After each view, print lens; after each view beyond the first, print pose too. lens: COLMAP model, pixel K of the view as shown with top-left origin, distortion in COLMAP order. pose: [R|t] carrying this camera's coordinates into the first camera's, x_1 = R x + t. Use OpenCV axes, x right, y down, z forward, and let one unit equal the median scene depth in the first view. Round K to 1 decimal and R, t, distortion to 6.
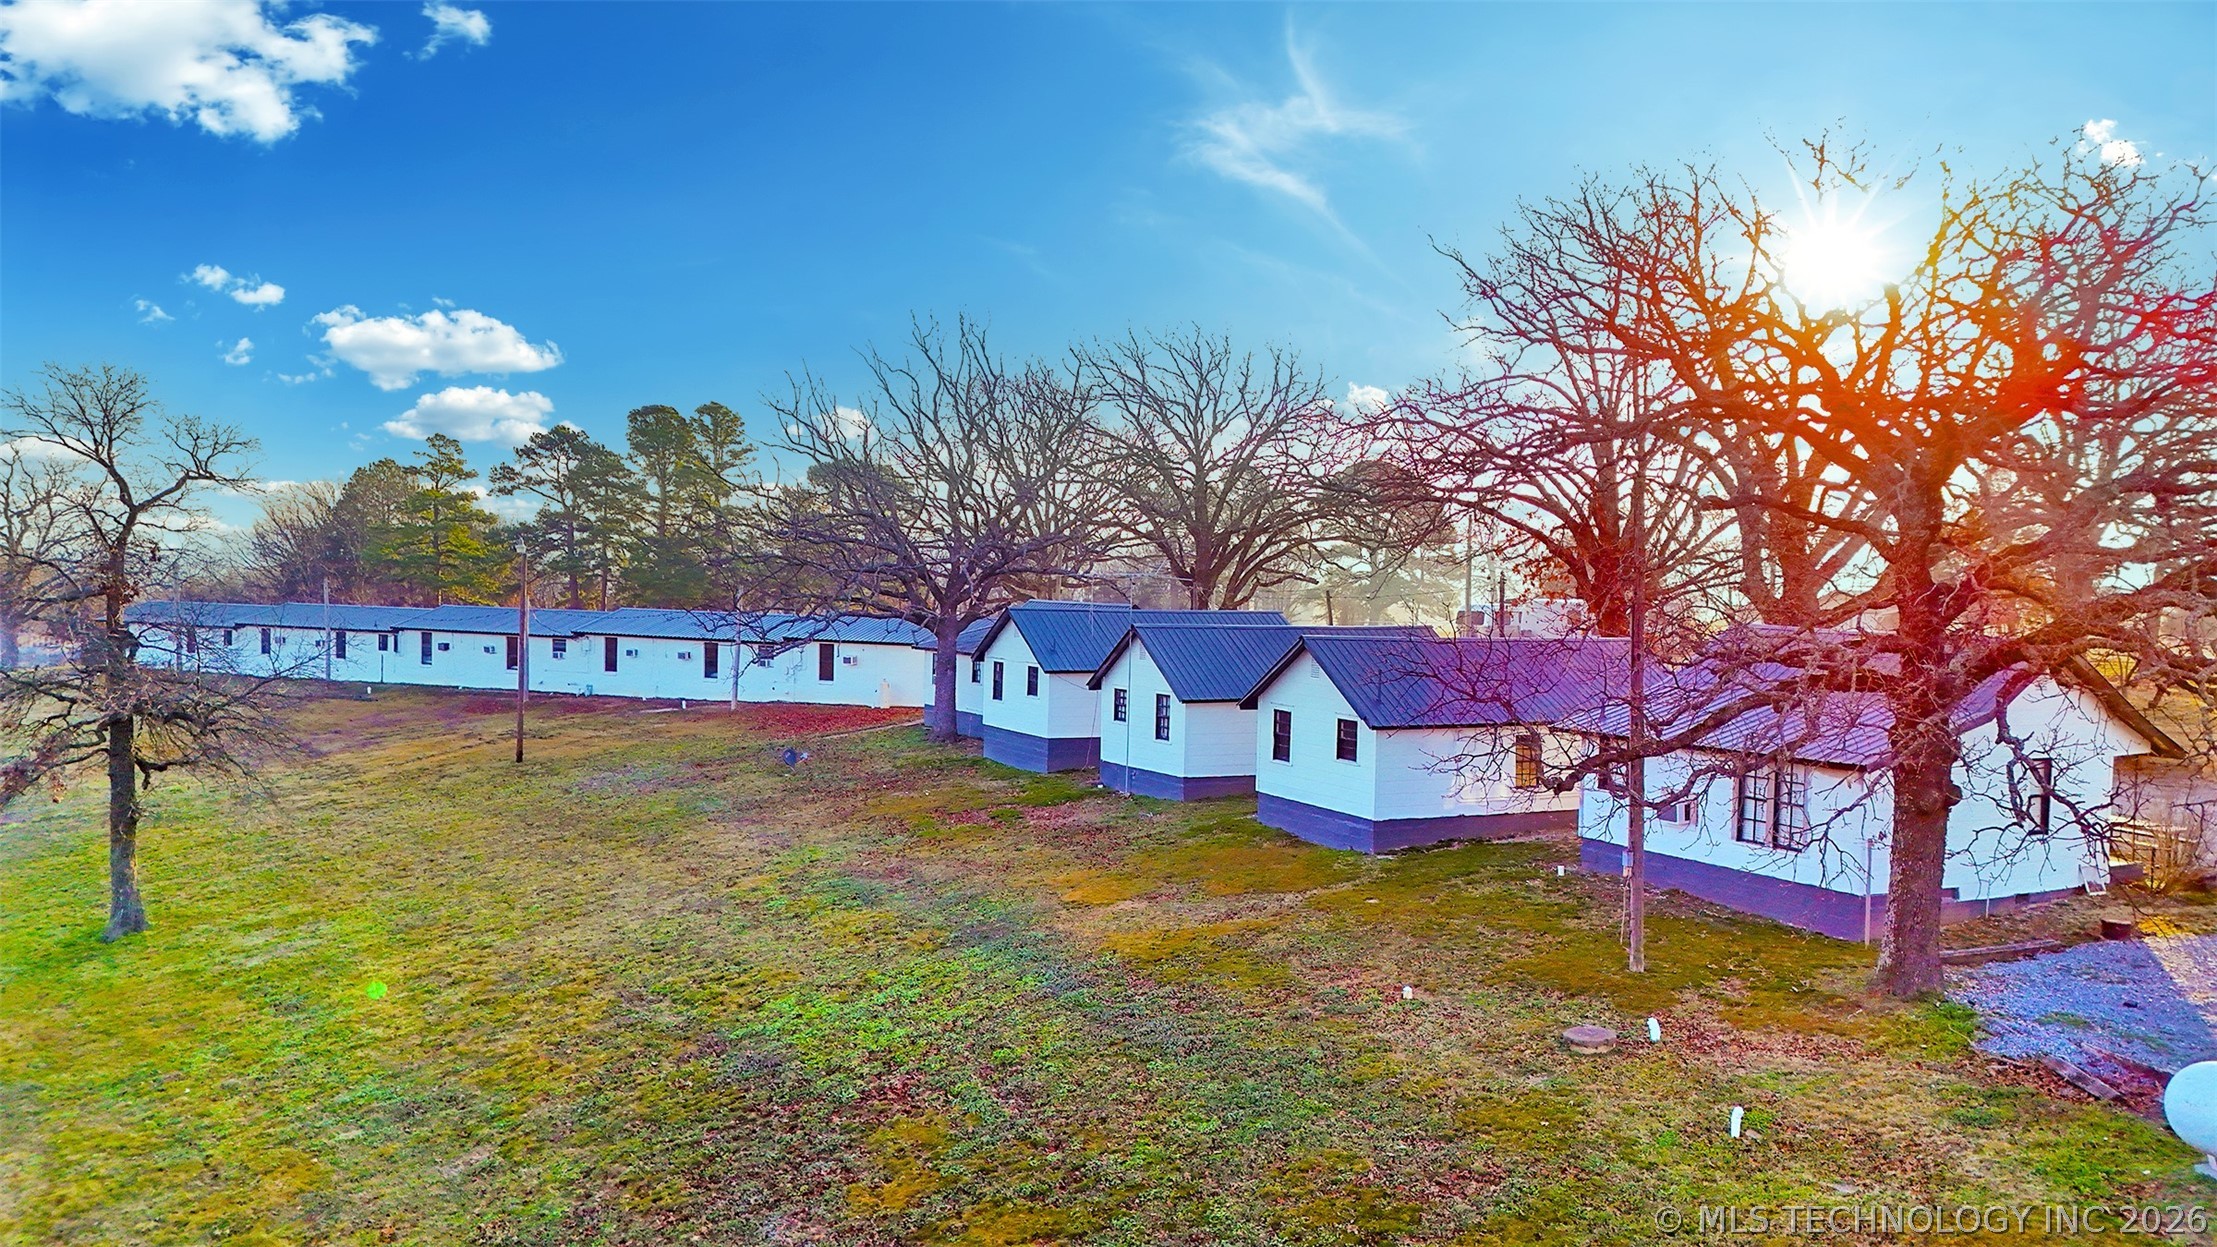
lens RADIAL K [[1637.3, 0, 1108.5], [0, 1637.3, 623.5], [0, 0, 1]] dist [0.085385, -0.071764]
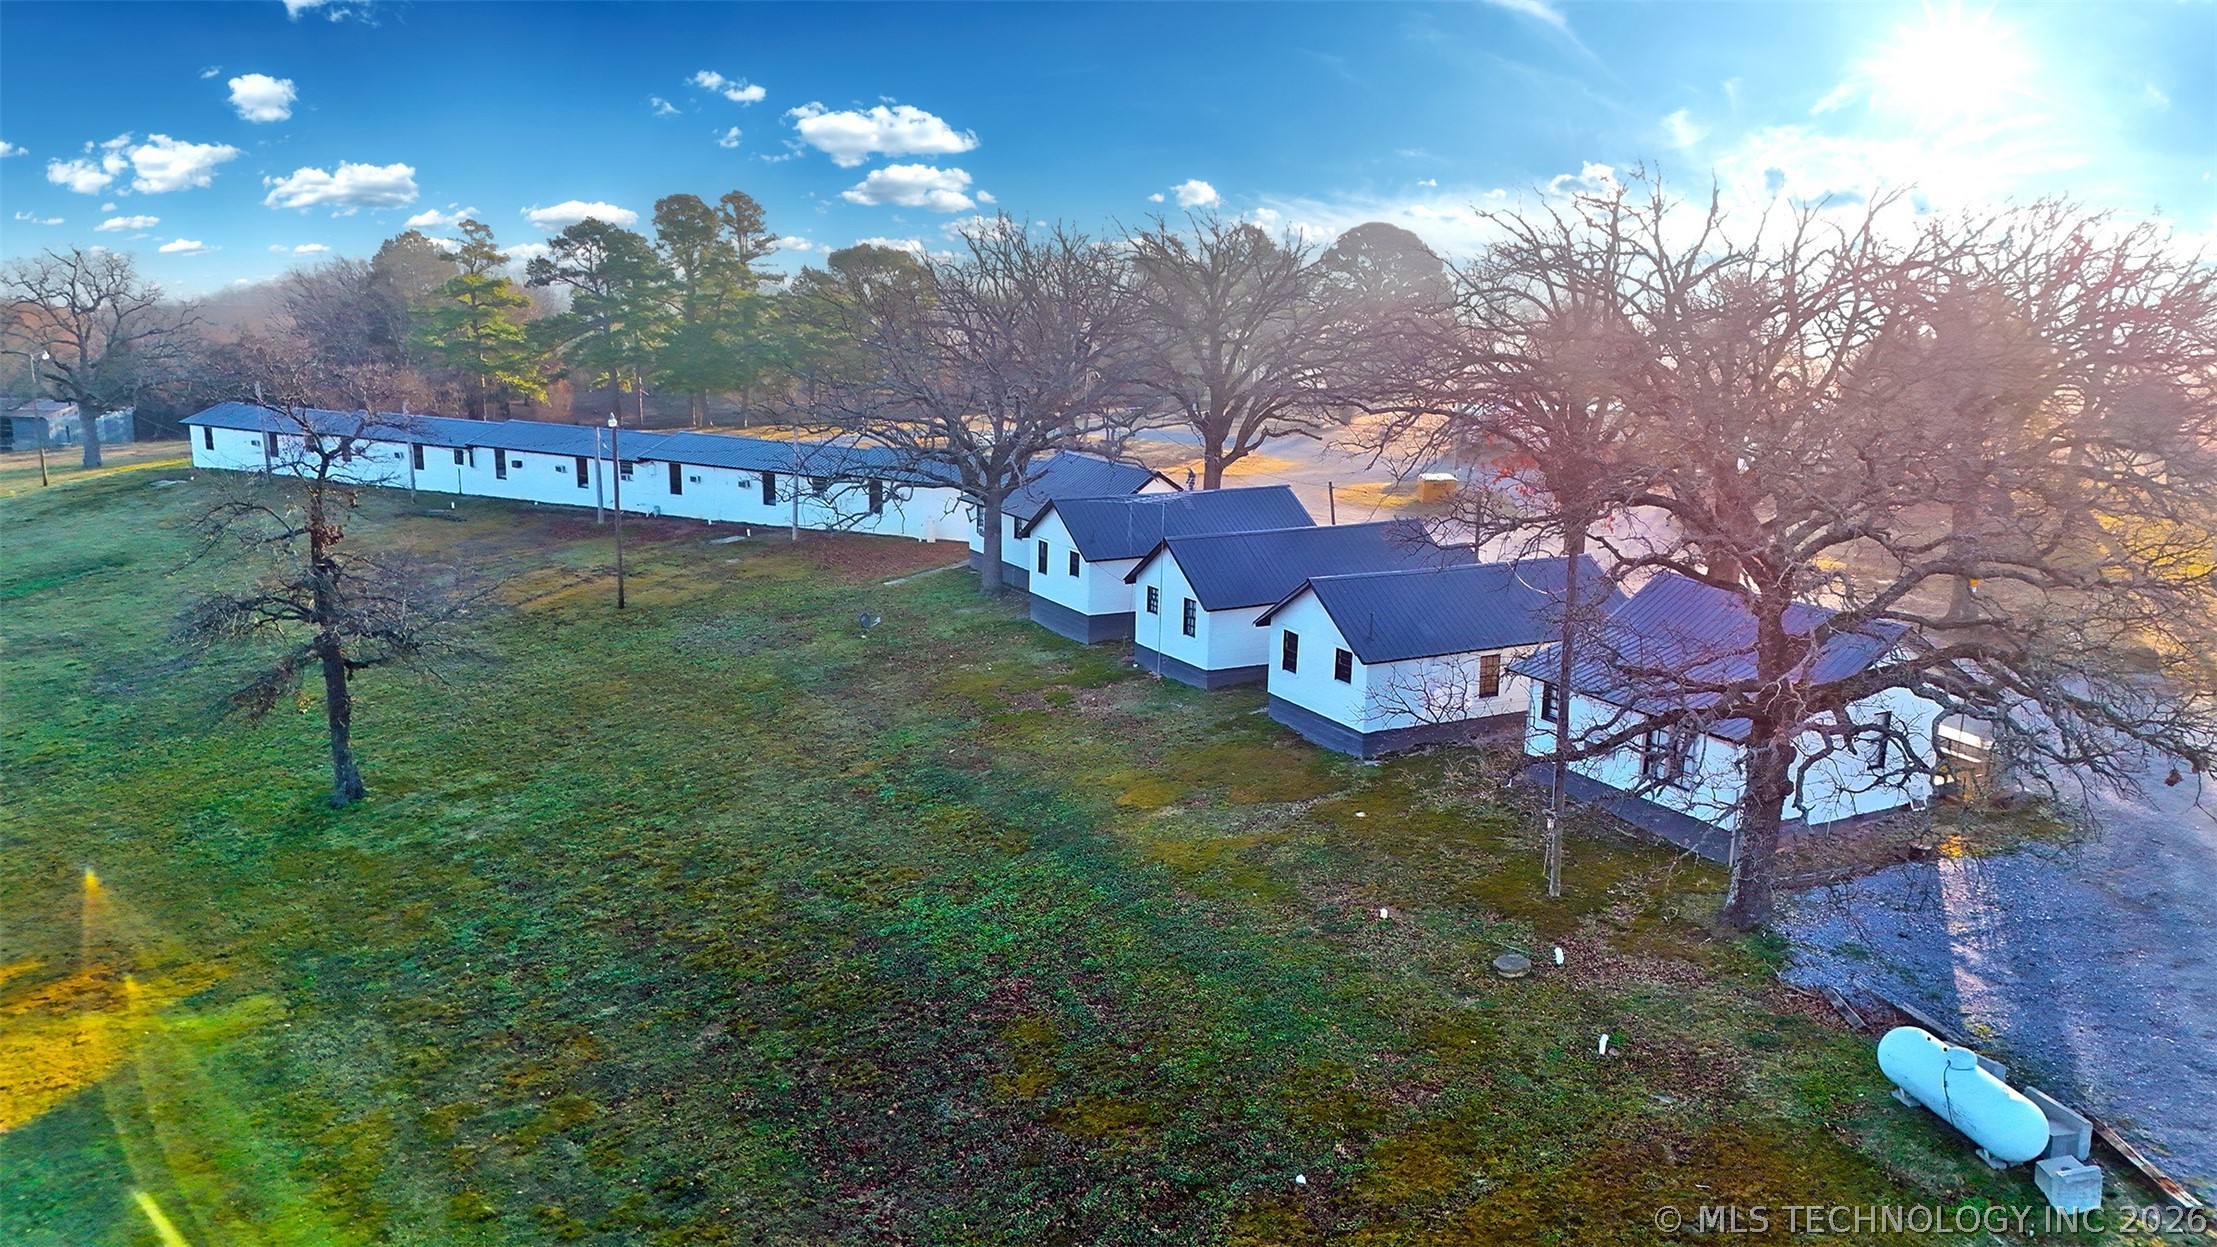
lens RADIAL K [[1627.8, 0, 1108.5], [0, 1627.8, 623.5], [0, 0, 1]] dist [0.135981, -0.205256]
pose [[0.999988, -0.004501, 0.001666, -0.036113], [0.004119, 0.983018, 0.183463, -0.201175], [-0.002463, -0.183454, 0.983025, -0.220150]]
